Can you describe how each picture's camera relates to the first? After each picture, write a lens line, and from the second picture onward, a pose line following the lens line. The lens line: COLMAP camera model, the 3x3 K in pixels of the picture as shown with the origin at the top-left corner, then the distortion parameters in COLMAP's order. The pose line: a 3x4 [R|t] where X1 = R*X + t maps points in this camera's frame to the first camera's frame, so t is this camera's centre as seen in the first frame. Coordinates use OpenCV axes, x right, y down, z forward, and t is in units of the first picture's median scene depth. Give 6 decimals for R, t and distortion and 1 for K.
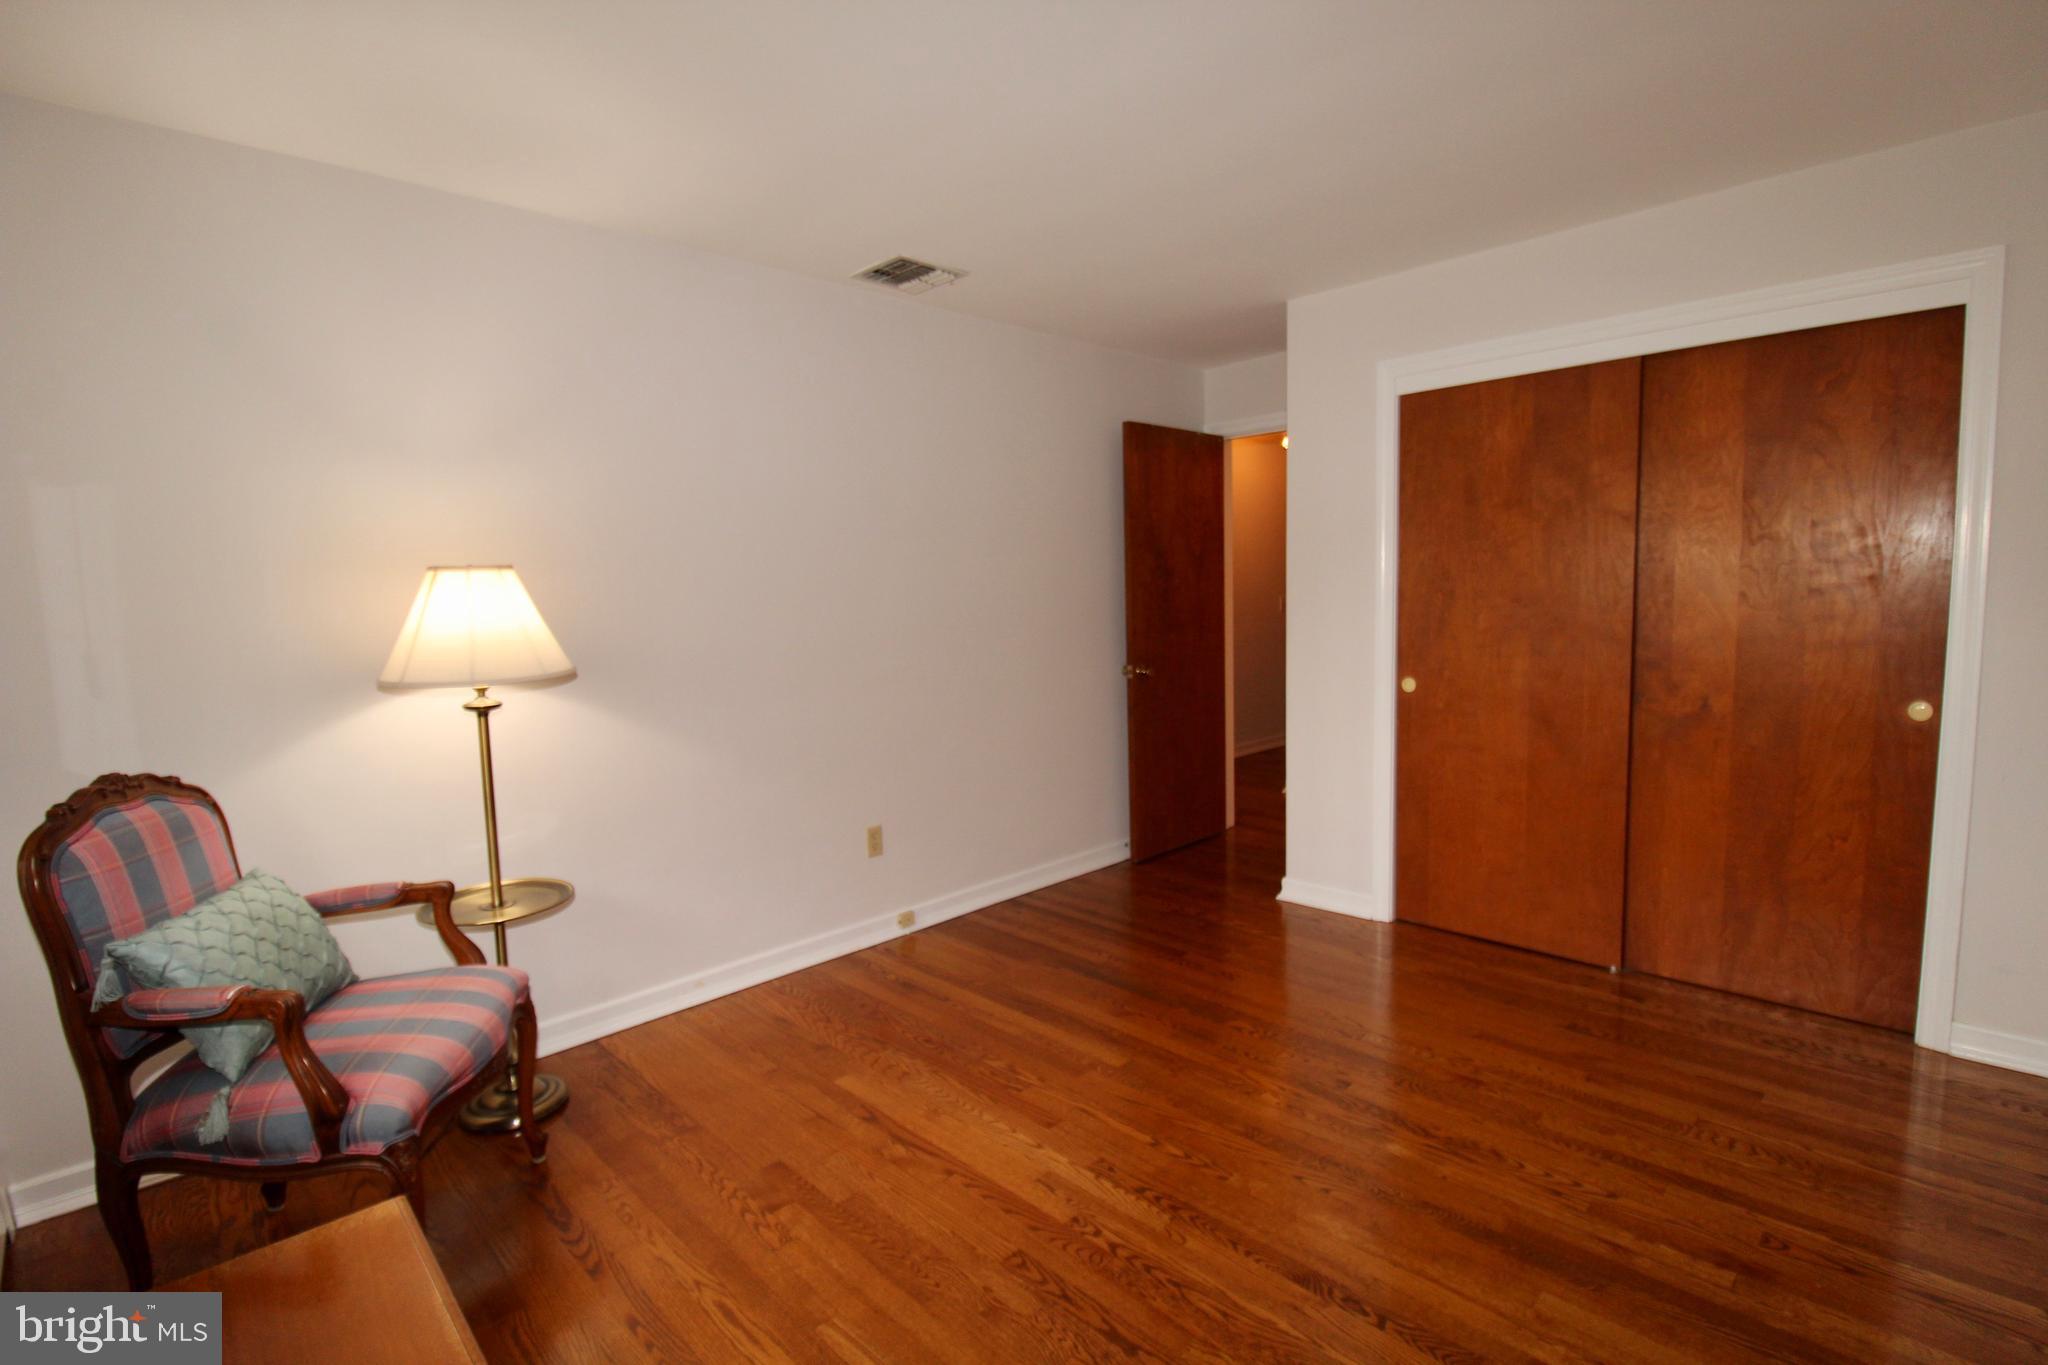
lens RADIAL K [[968.3, 0, 1031.3], [0, 968.3, 683.7], [0, 0, 1]] dist [-0.001467, -0.015189]
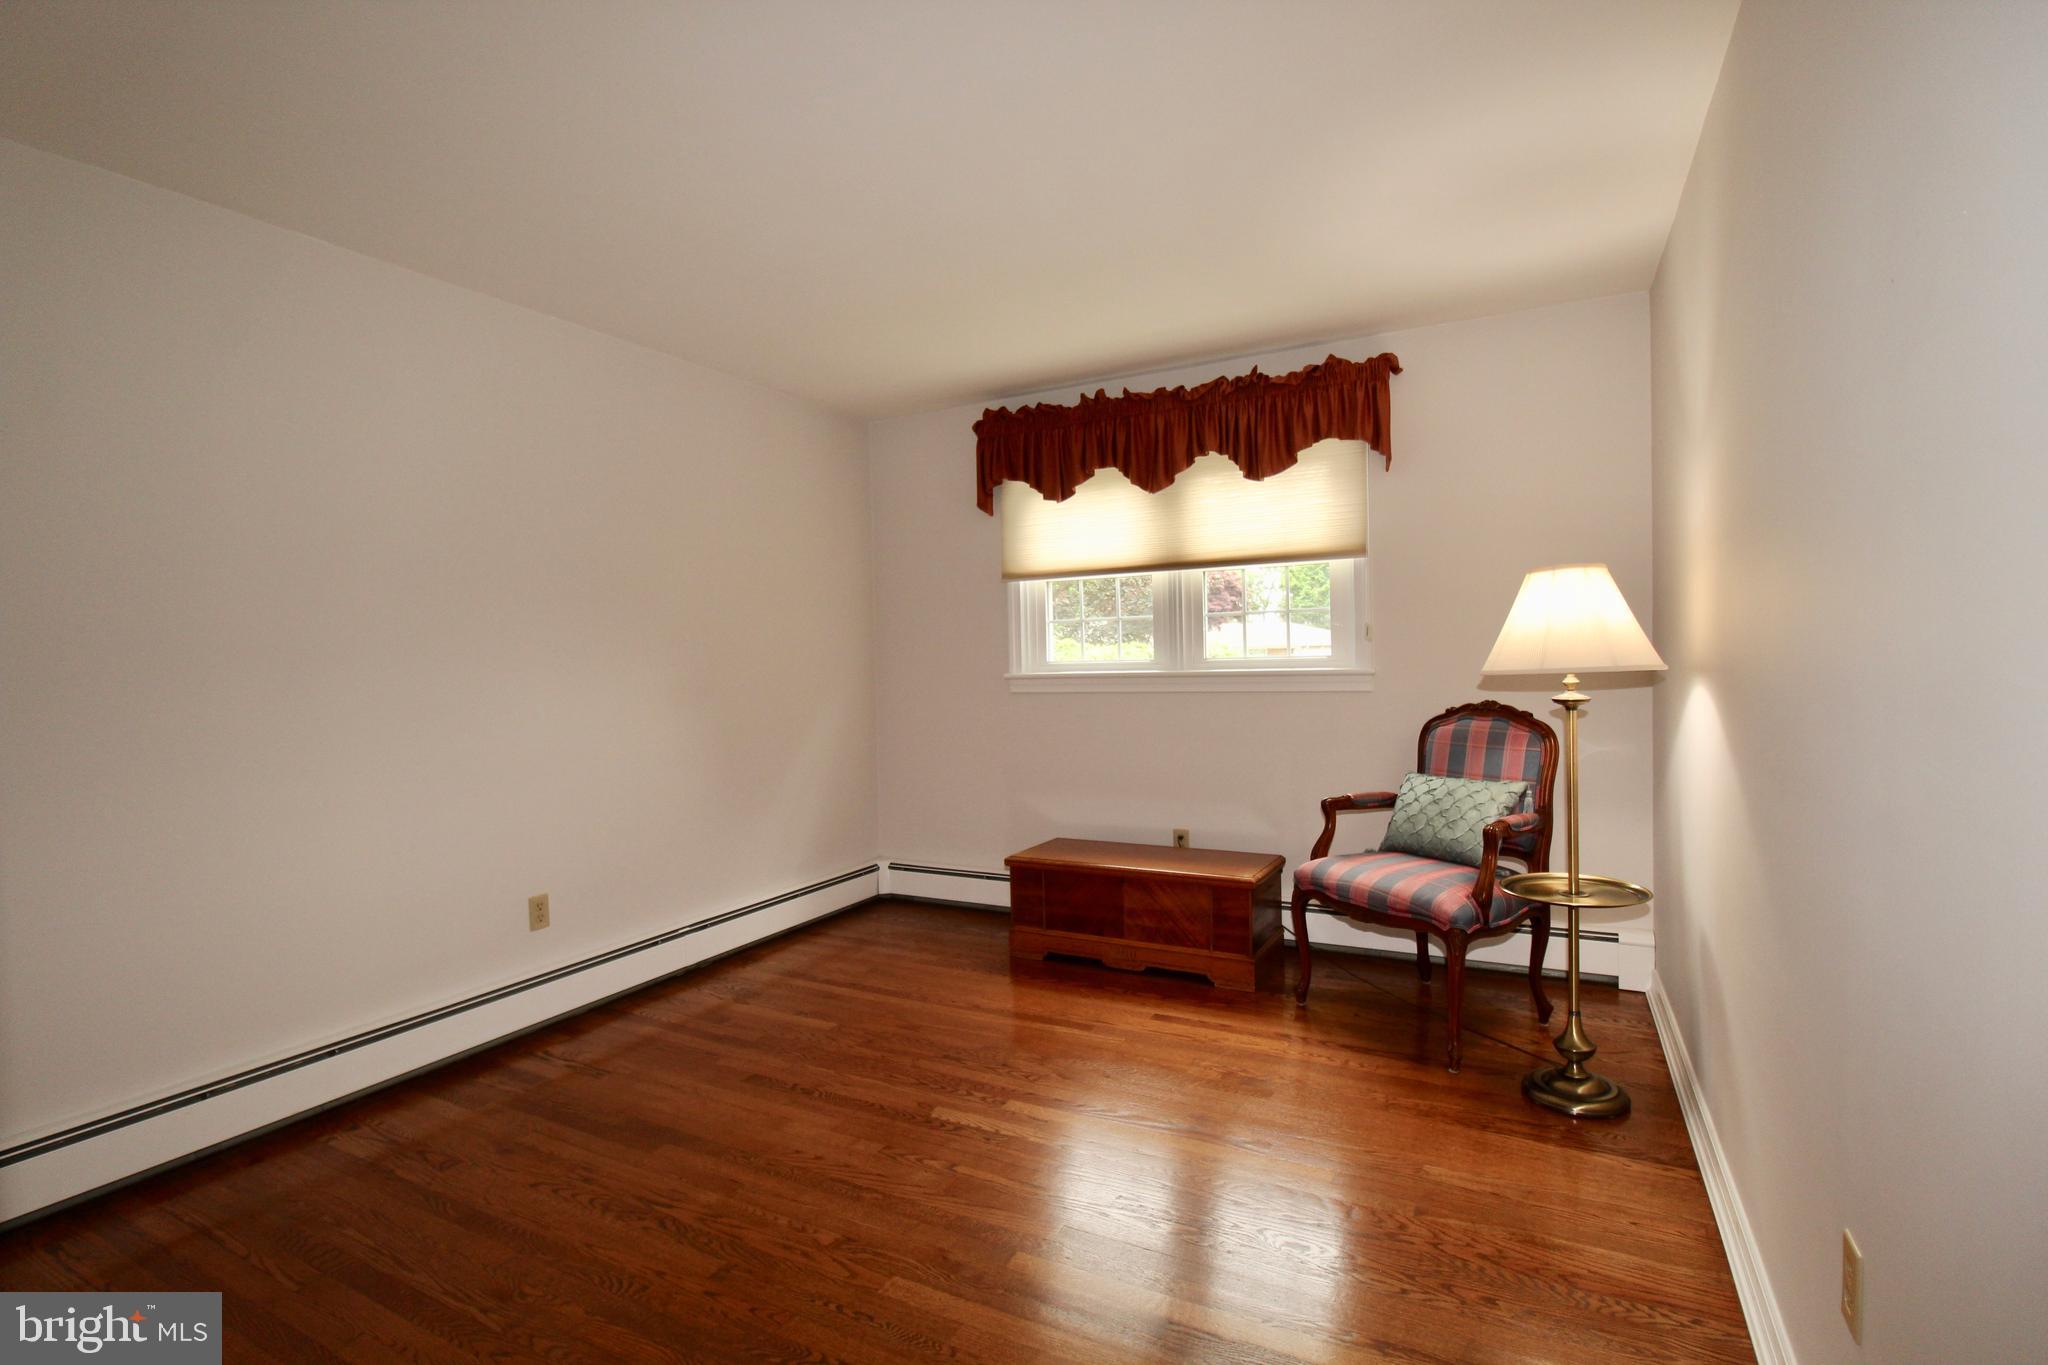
lens RADIAL K [[968.3, 0, 1031.3], [0, 968.3, 683.7], [0, 0, 1]] dist [-0.001467, -0.015189]
pose [[-0.953554, 0.059807, -0.295225, 0.336208], [0.017987, 0.989647, 0.142389, -0.174549], [0.300685, 0.130466, -0.944758, 2.028054]]
